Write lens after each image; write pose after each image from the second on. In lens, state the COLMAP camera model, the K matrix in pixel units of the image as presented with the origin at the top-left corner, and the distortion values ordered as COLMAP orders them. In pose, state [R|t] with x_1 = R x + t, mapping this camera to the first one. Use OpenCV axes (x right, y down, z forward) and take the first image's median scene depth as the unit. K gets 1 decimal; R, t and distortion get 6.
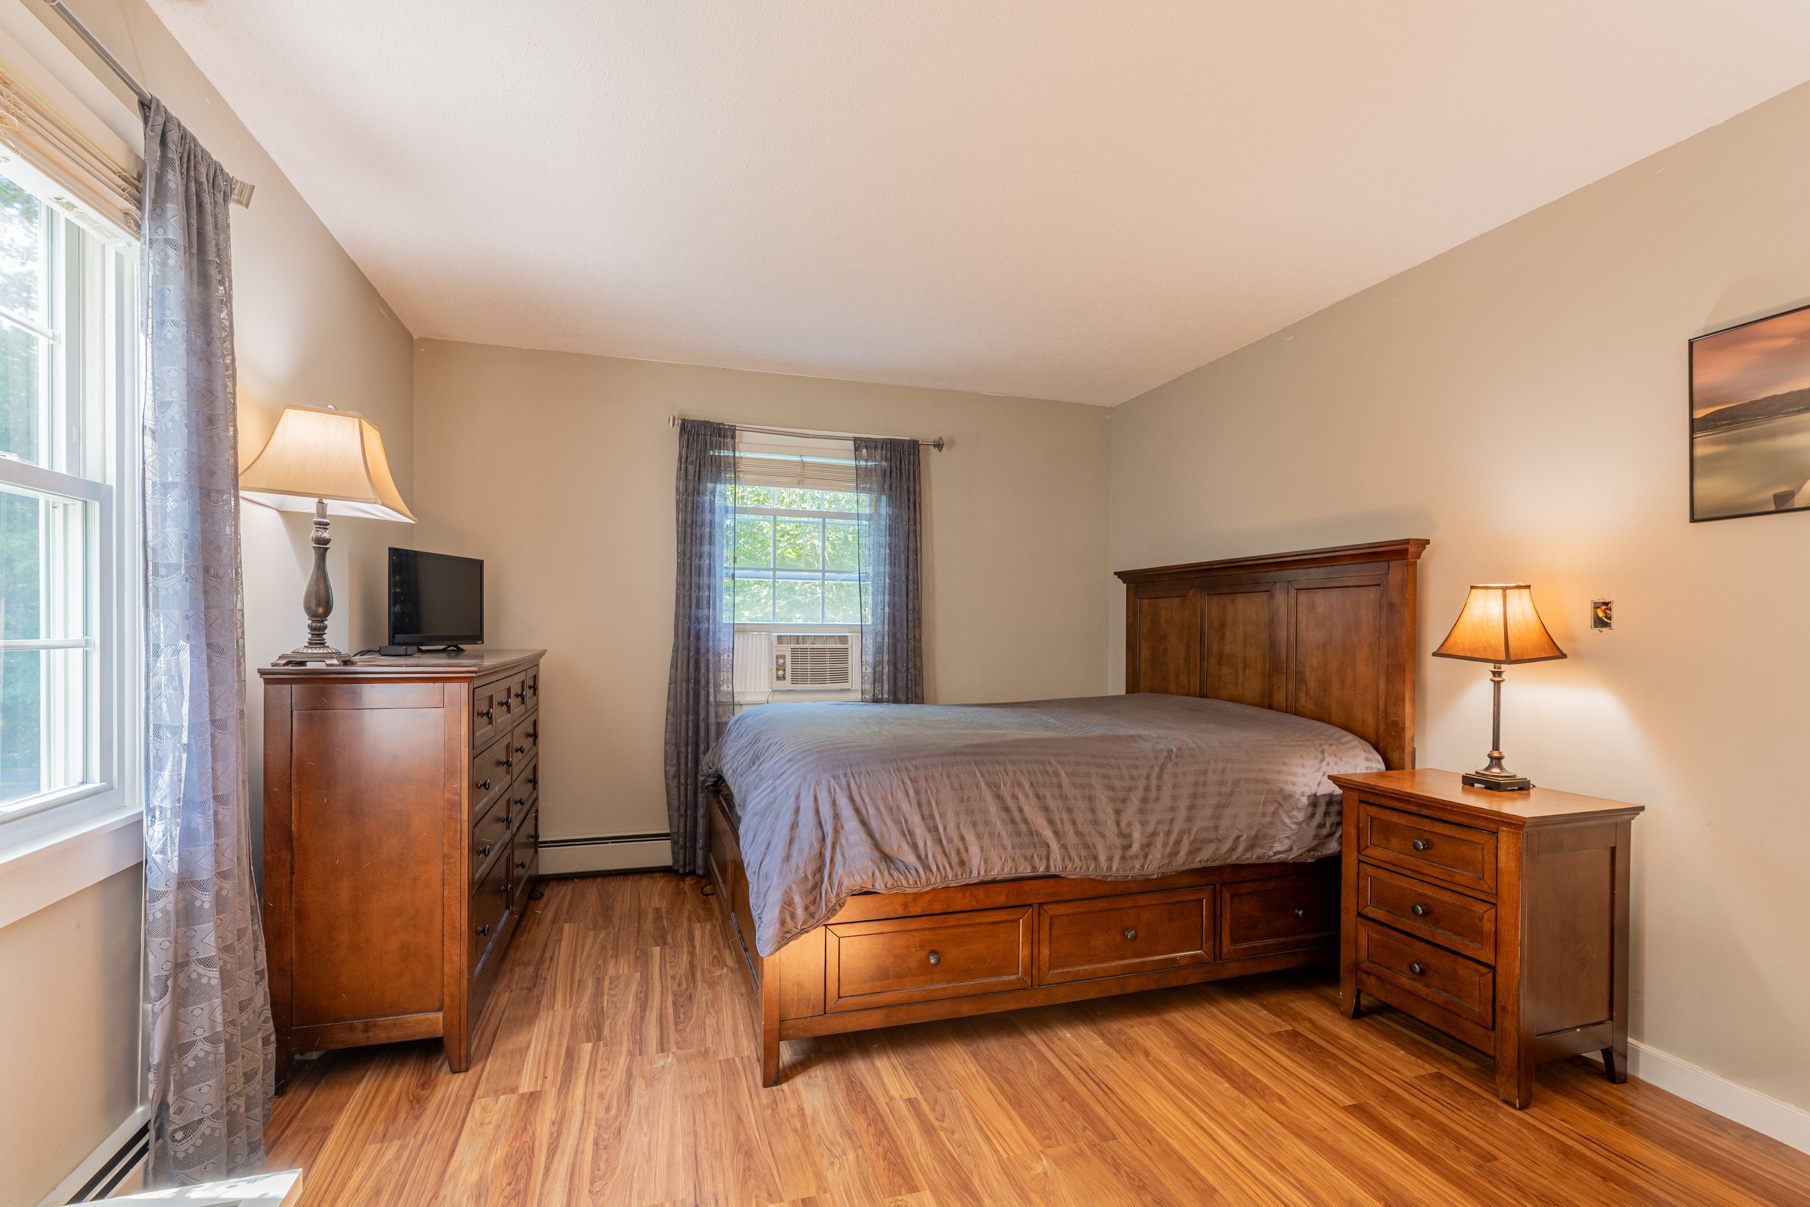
lens RADIAL K [[807.1, 0, 890.1], [0, 807.1, 637.3], [0, 0, 1]] dist [0.001013, 0.000184]
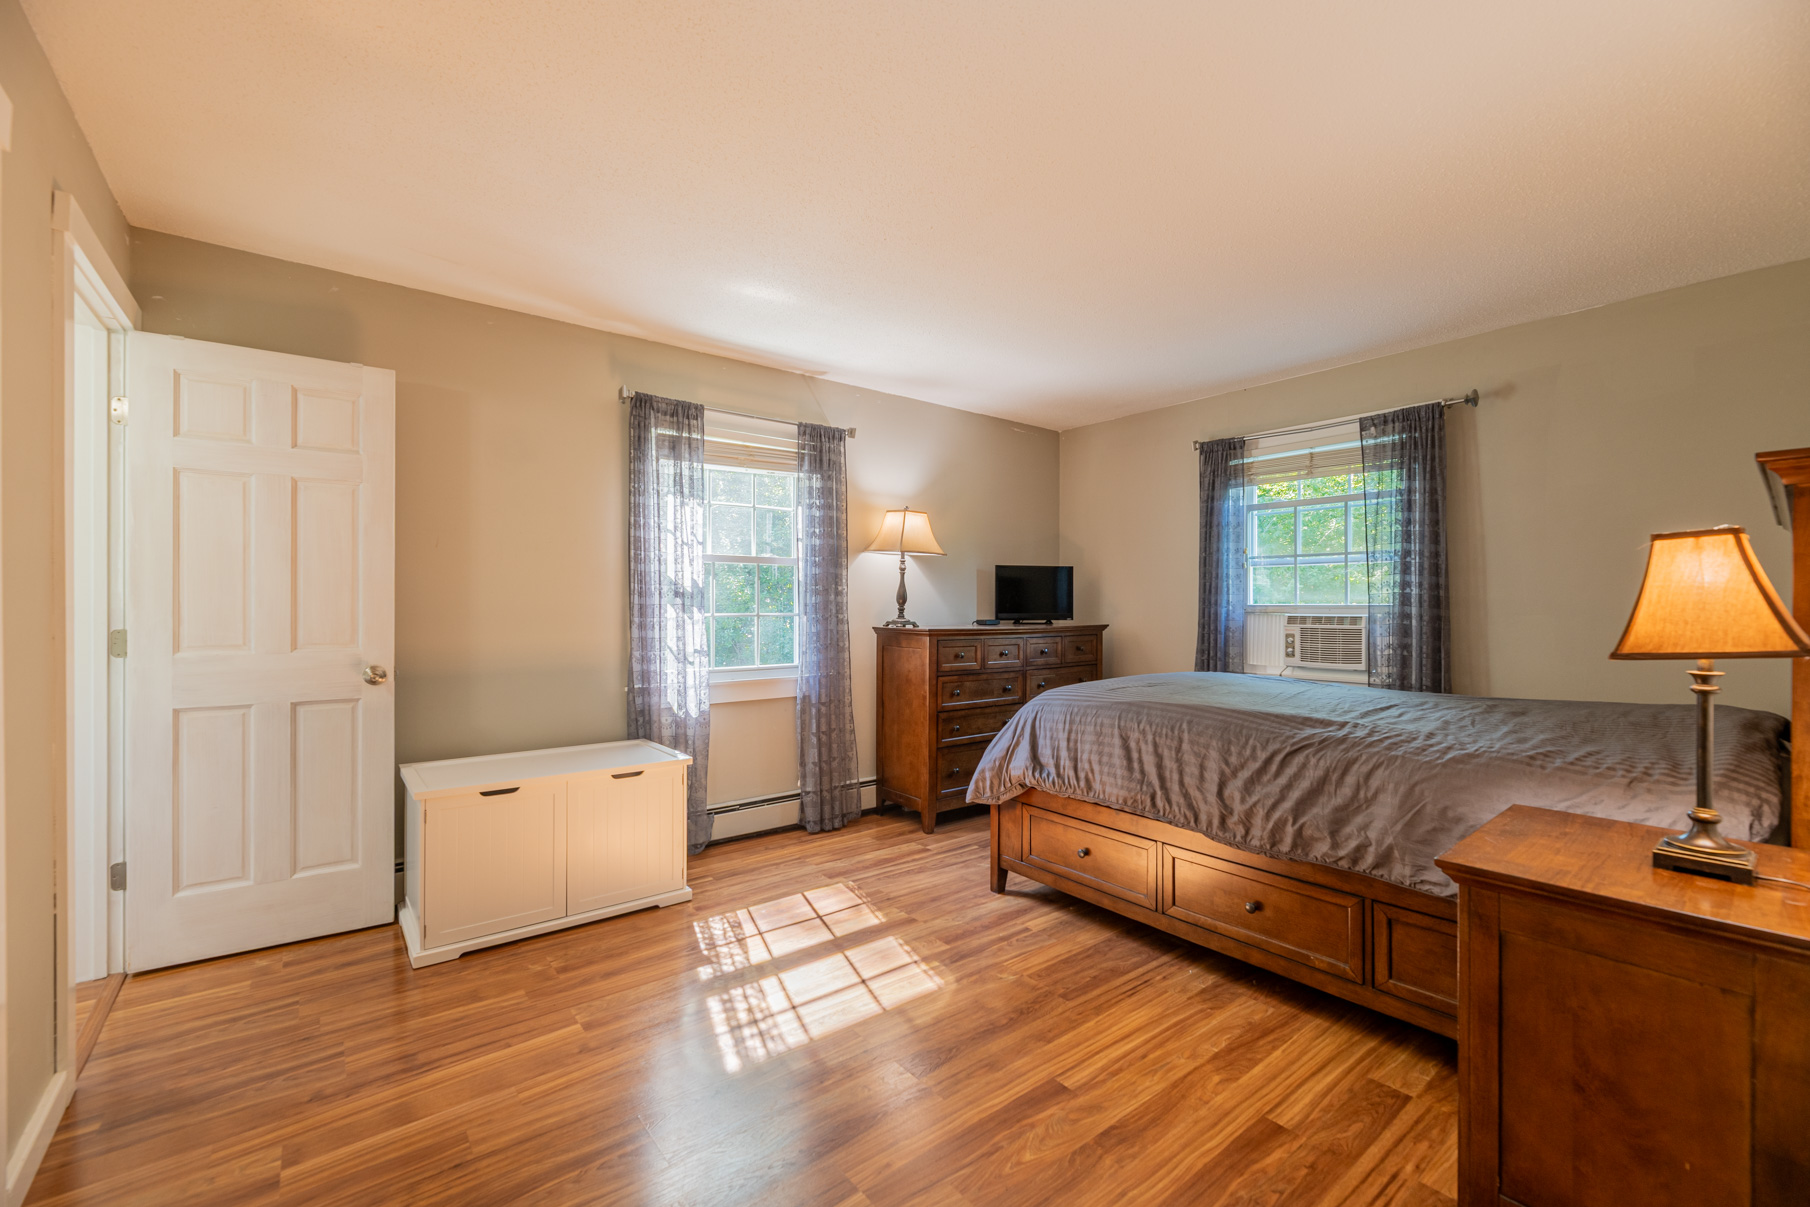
lens RADIAL K [[739.0, 0, 903.8], [0, 739.0, 604.9], [0, 0, 1]] dist [-0.002412, -0.000010]
pose [[0.371092, -0.009115, -0.928552, 1.011016], [-0.010803, 0.999842, -0.014132, 0.003984], [0.928533, 0.015275, 0.370934, 0.239712]]
